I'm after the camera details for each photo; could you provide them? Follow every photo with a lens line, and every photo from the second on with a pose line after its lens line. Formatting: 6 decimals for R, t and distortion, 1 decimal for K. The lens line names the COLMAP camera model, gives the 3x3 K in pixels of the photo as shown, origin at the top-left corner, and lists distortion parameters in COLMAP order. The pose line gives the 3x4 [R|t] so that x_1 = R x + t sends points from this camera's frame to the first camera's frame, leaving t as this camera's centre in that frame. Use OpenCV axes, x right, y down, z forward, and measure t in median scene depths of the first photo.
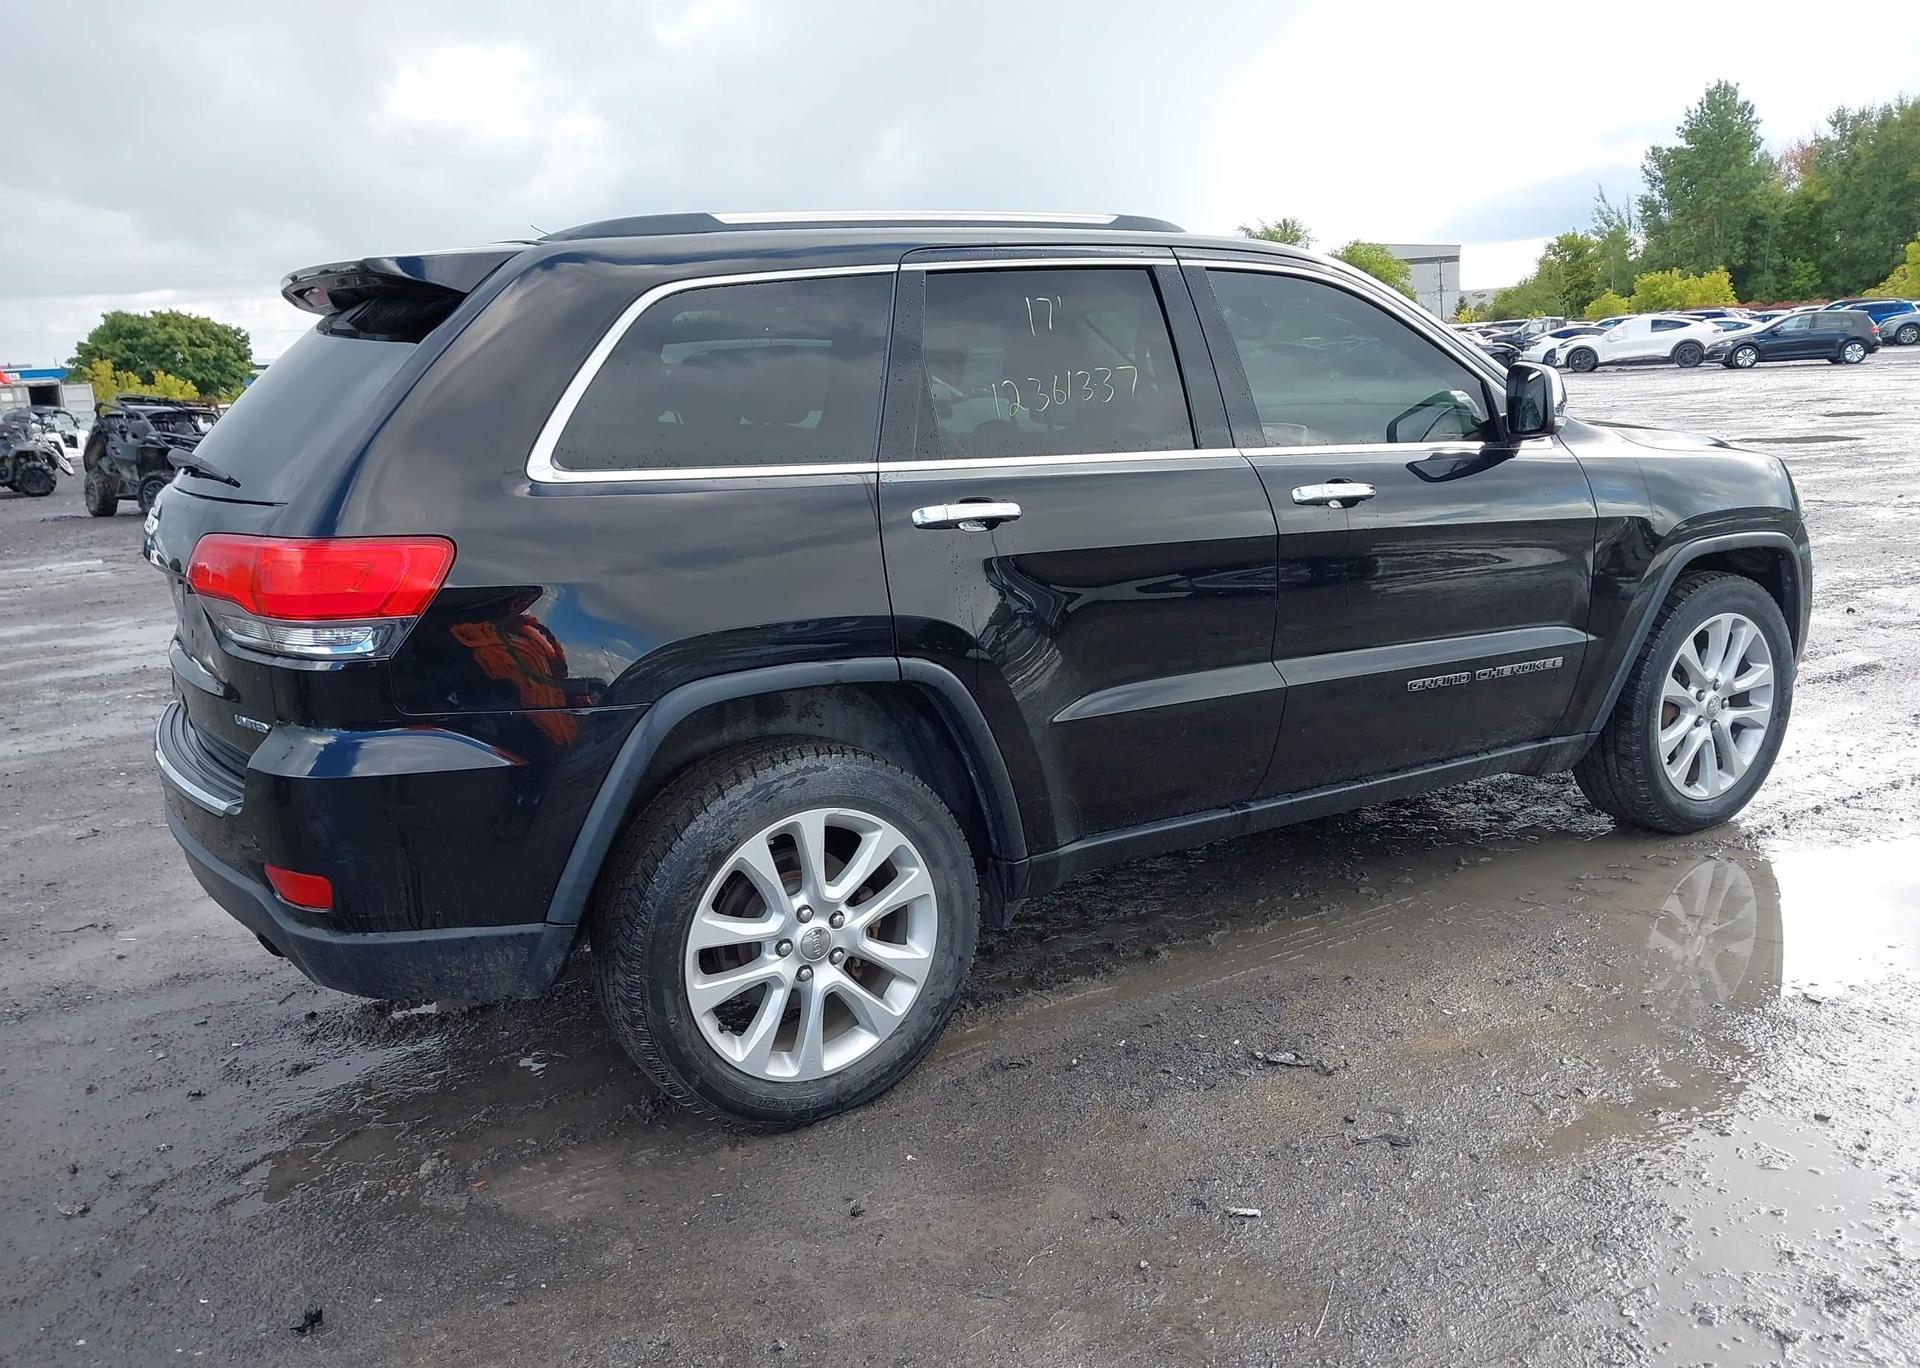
lens RADIAL K [[1567.7, 0, 951.1], [0, 1567.7, 682.8], [0, 0, 1]] dist [0.009561, -0.006181]
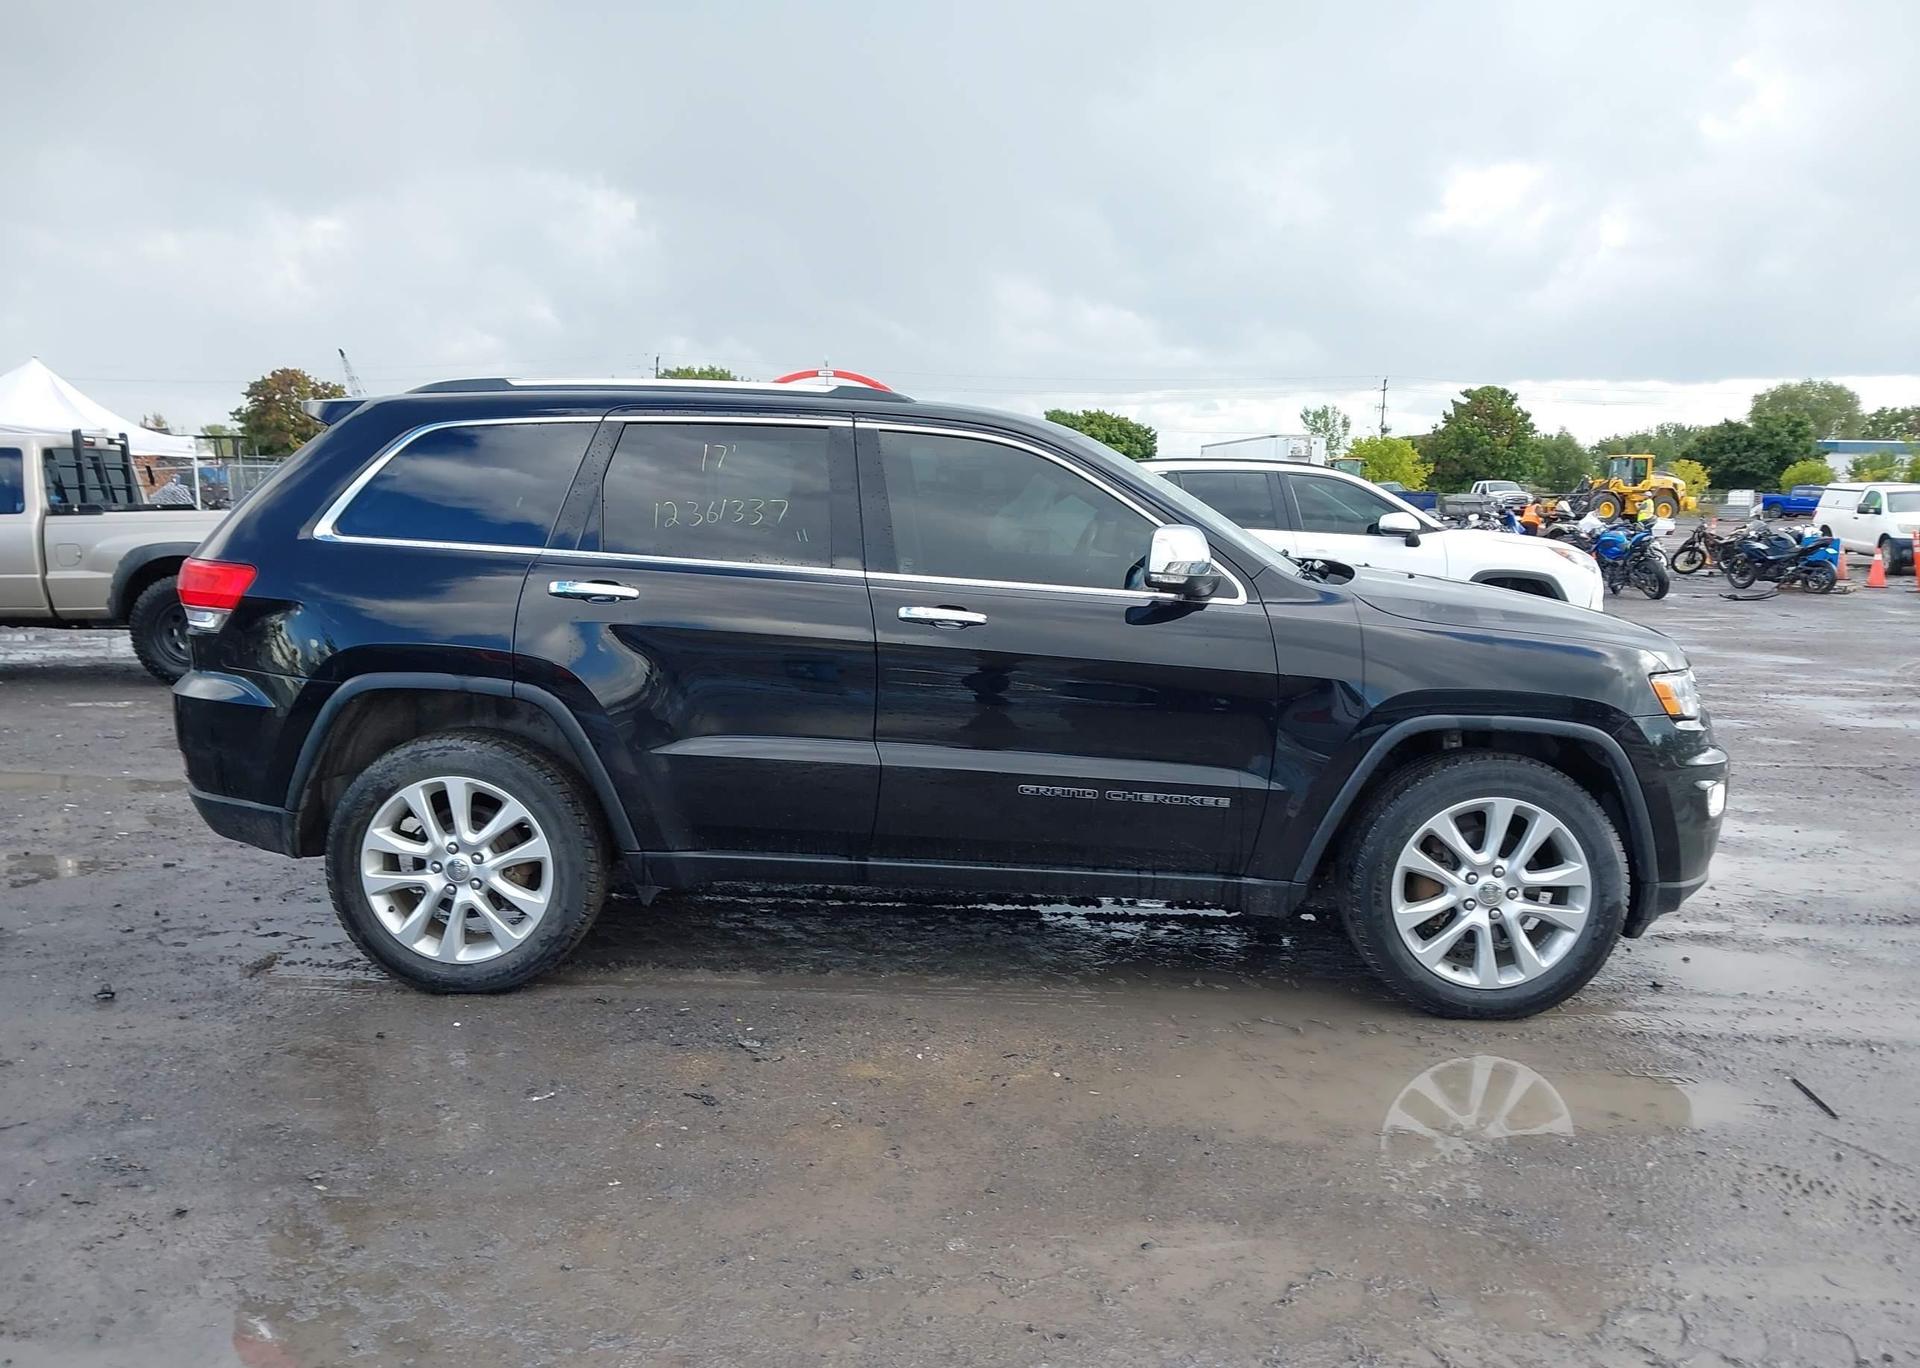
lens RADIAL K [[1567.7, 0, 951.1], [0, 1567.7, 682.8], [0, 0, 1]] dist [0.009561, -0.006181]
pose [[0.825426, 0.133854, -0.548412, 0.952930], [-0.169642, 0.985394, -0.014820, -0.054231], [0.538418, 0.105267, 0.836077, 0.007692]]
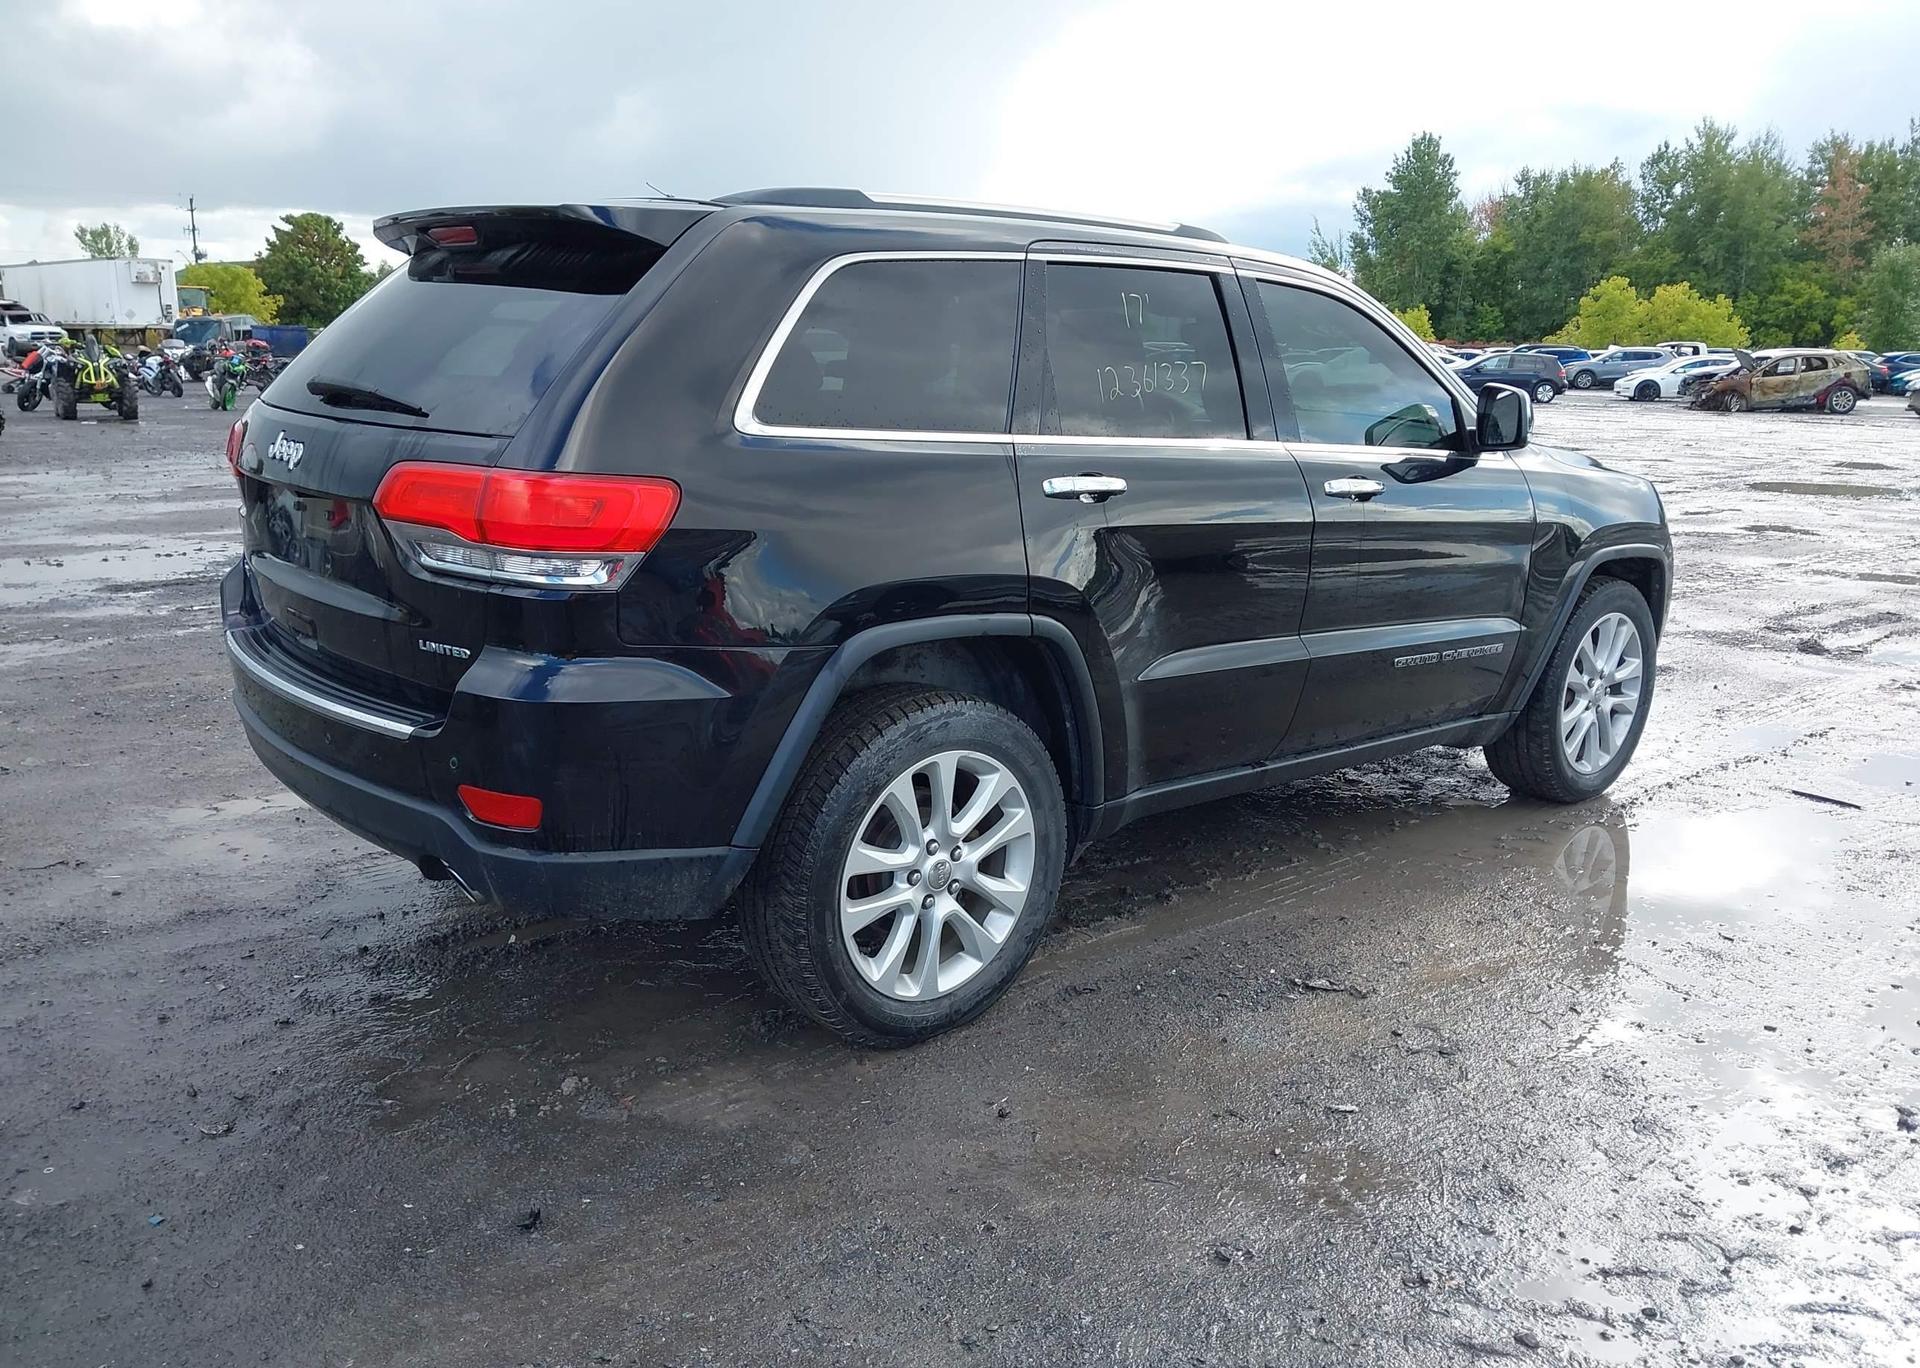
lens RADIAL K [[1553.9, 0, 957.7], [0, 1553.9, 685.7], [0, 0, 1]] dist [0.027435, -0.038871]
pose [[0.982251, 0.035258, 0.184230, -0.247047], [-0.037345, 0.999271, 0.007867, 0.023746], [-0.183818, -0.014607, 0.982852, -0.050796]]
